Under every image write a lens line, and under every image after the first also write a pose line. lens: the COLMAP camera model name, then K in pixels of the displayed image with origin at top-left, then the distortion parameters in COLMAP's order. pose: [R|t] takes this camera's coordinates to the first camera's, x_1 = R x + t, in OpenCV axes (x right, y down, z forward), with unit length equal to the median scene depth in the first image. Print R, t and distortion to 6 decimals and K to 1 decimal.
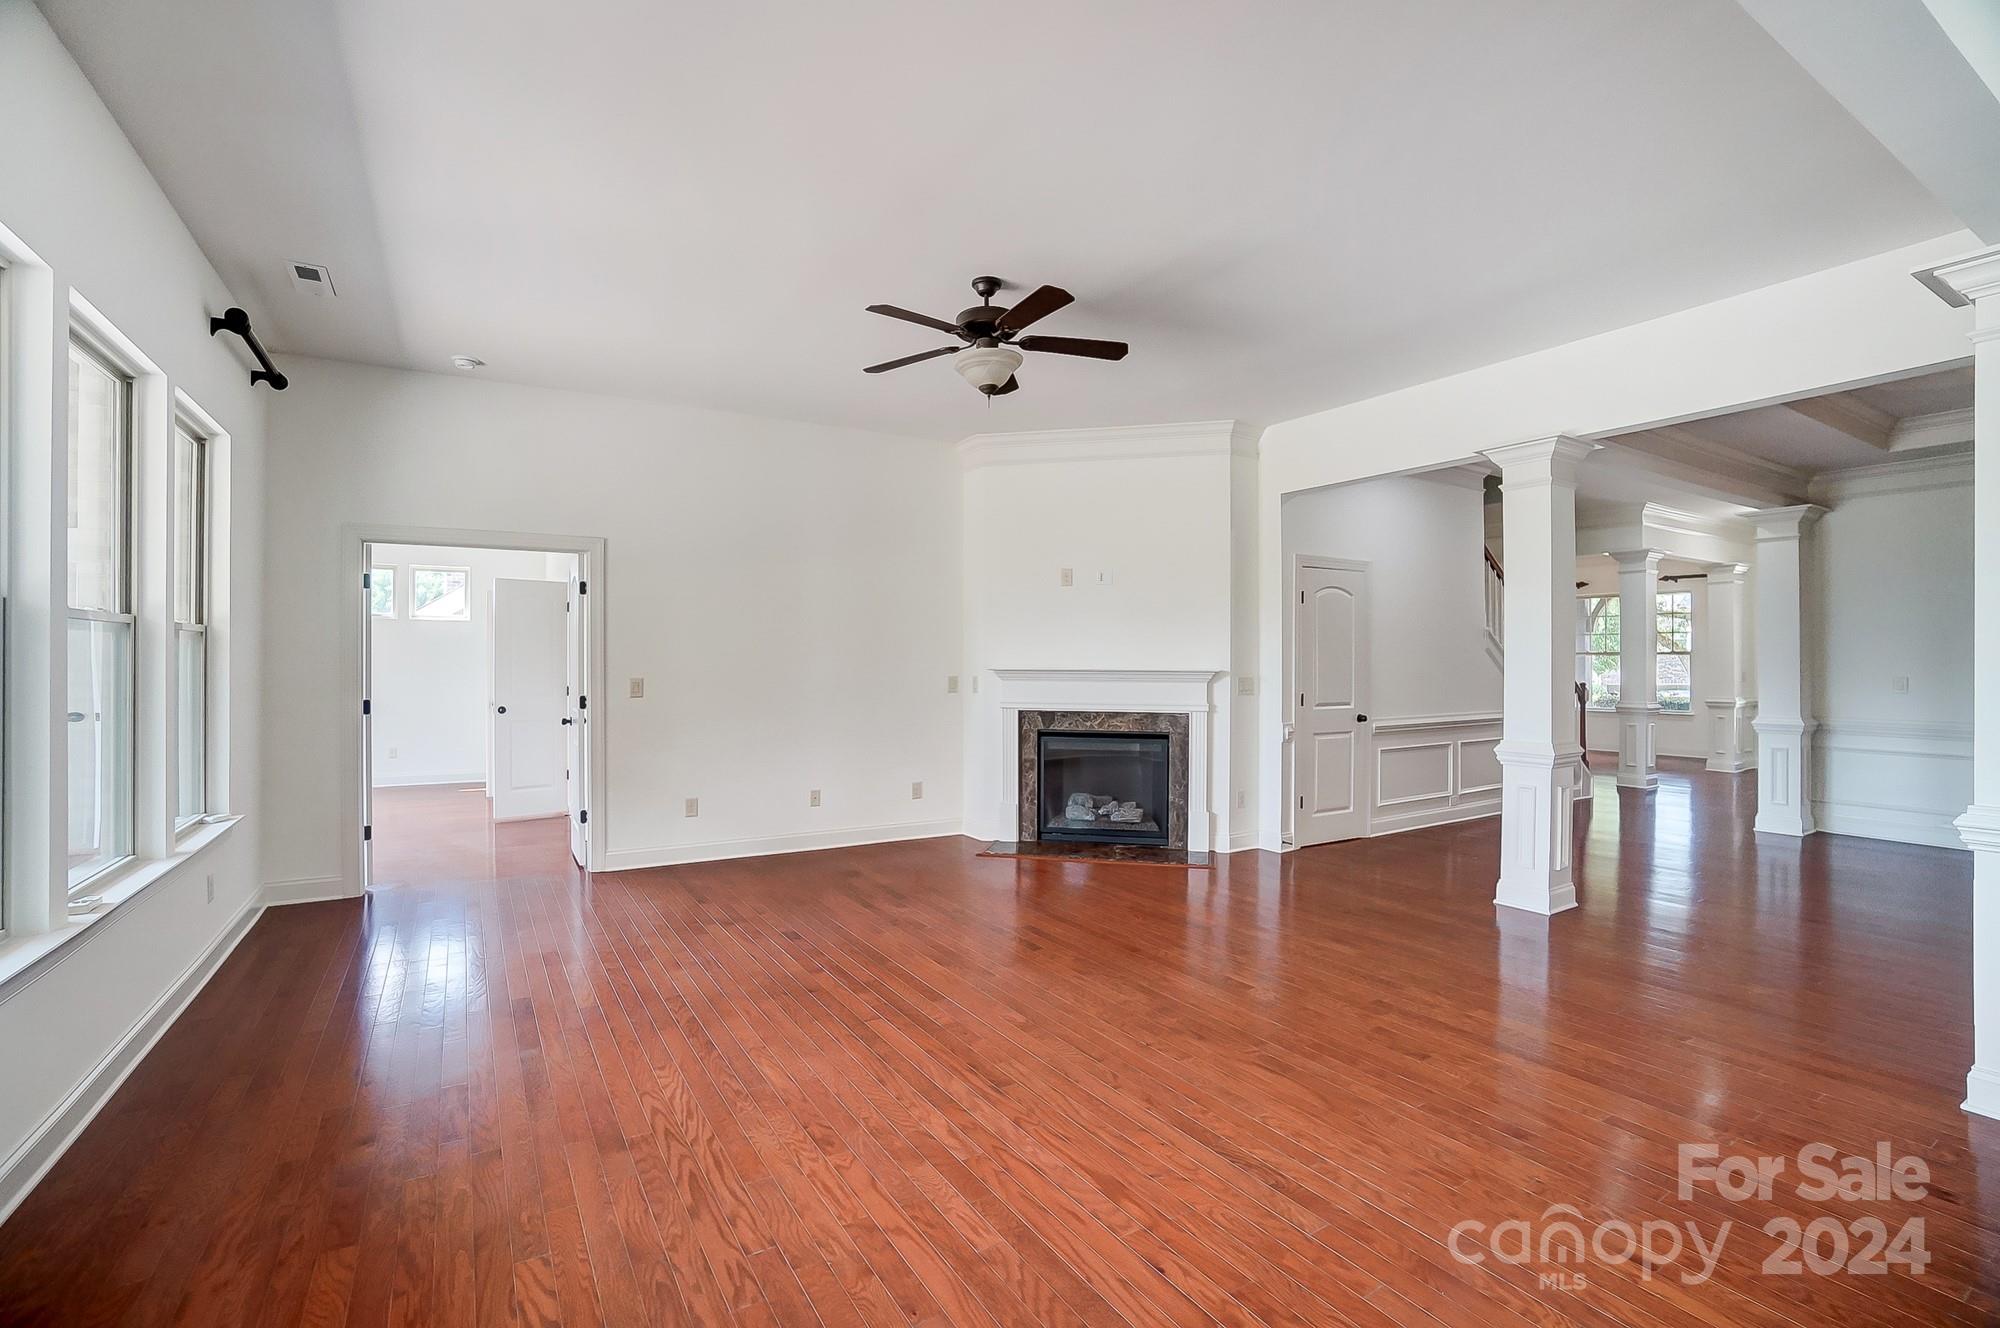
lens RADIAL K [[889.0, 0, 1025.1], [0, 889.0, 660.8], [0, 0, 1]] dist [-0.013624, 0.000274]
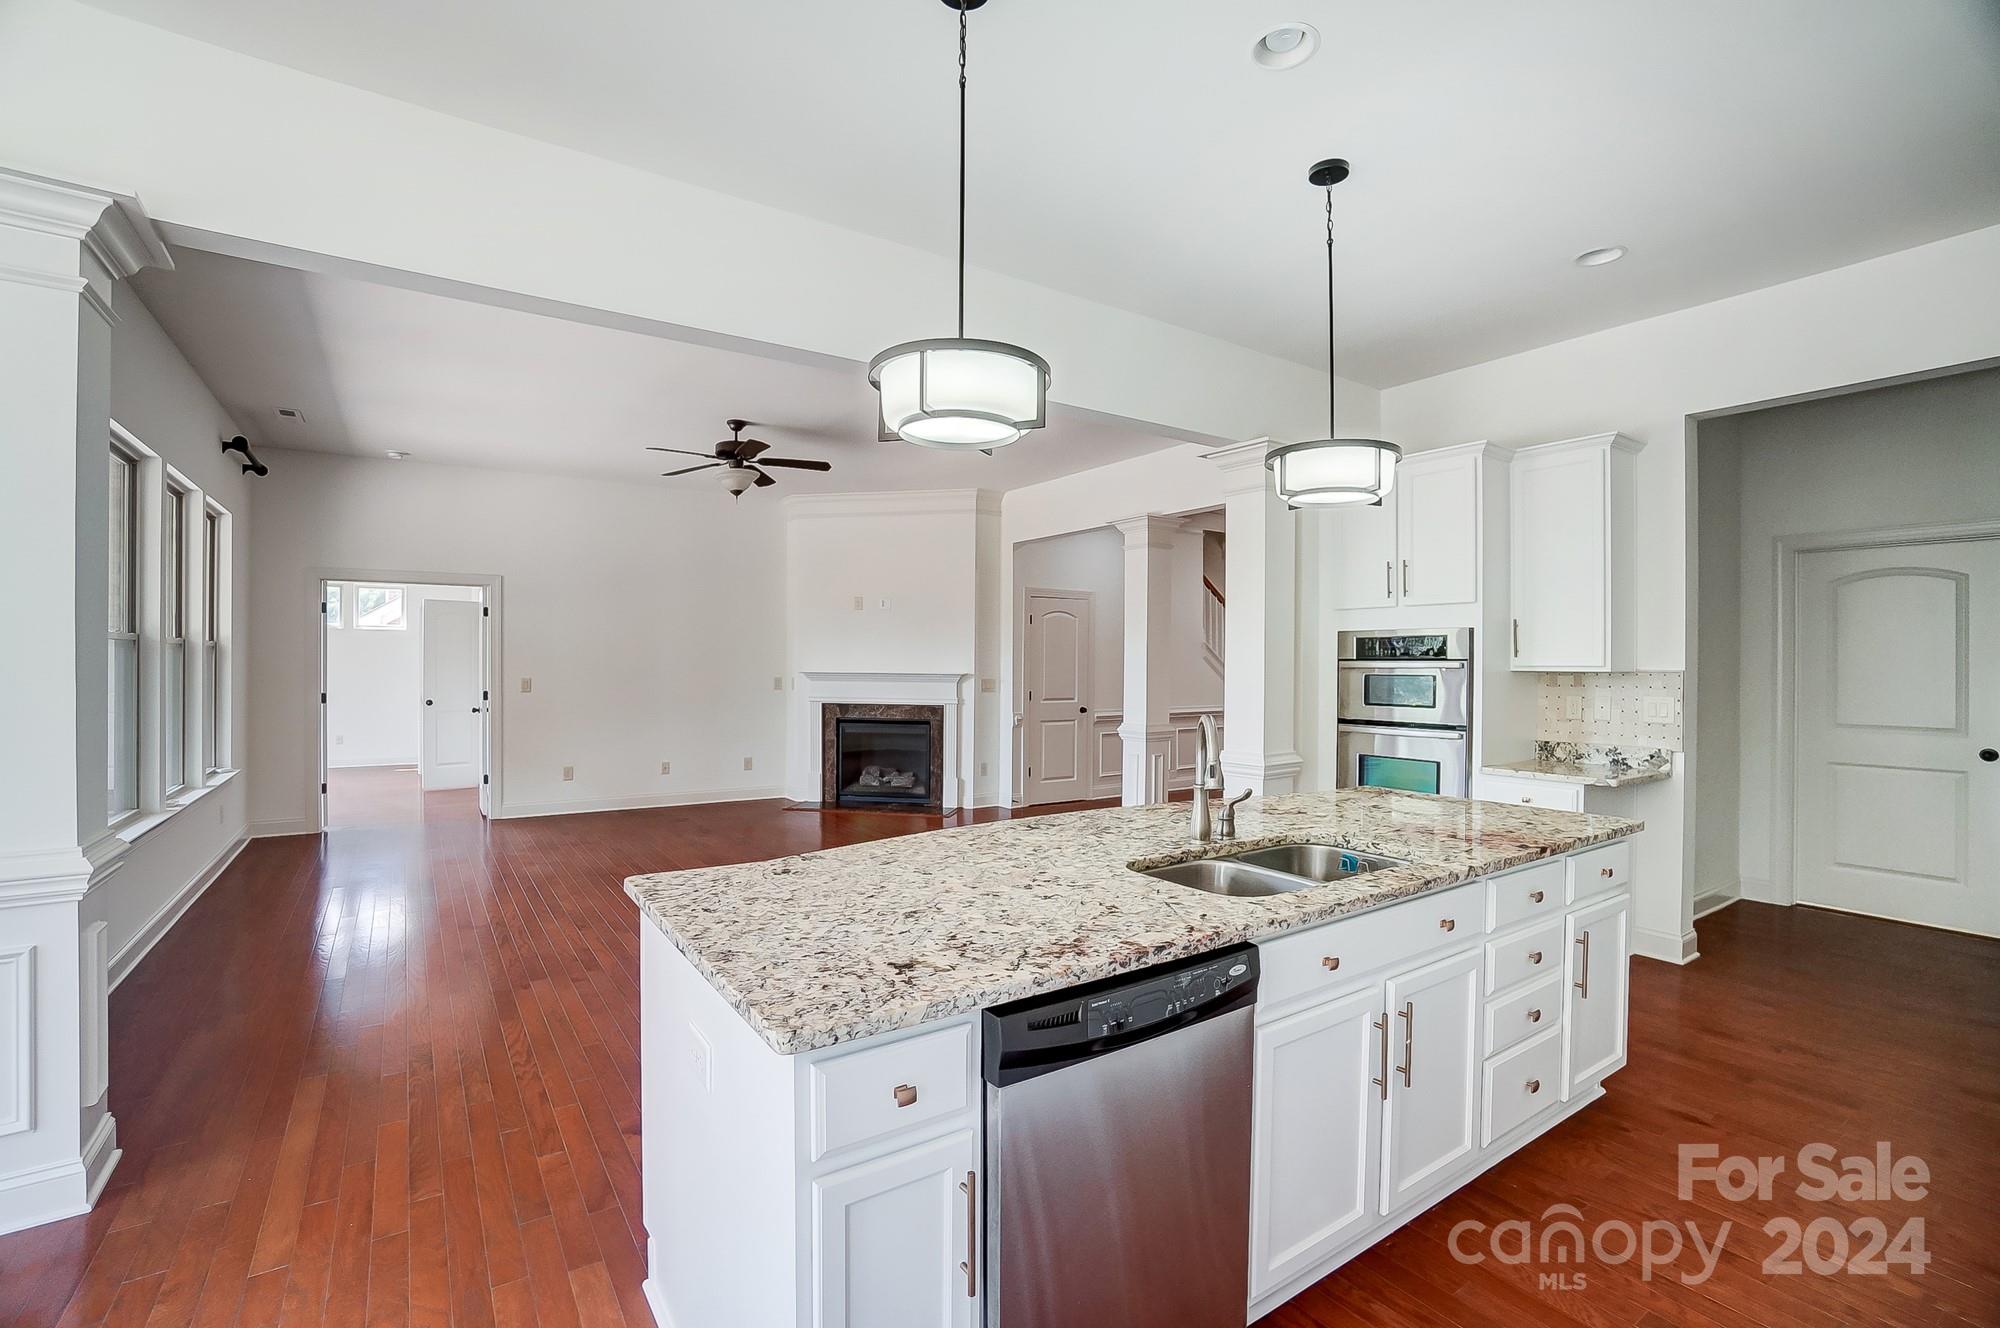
lens RADIAL K [[894.0, 0, 1000.0], [0, 894.0, 664.0], [0, 0, 1]] dist [0.000318, 0.000483]
pose [[0.999820, 0.003776, 0.018617, 0.243372], [-0.003827, 0.999989, 0.002712, -0.007678], [-0.018607, -0.002783, 0.999823, -0.356259]]
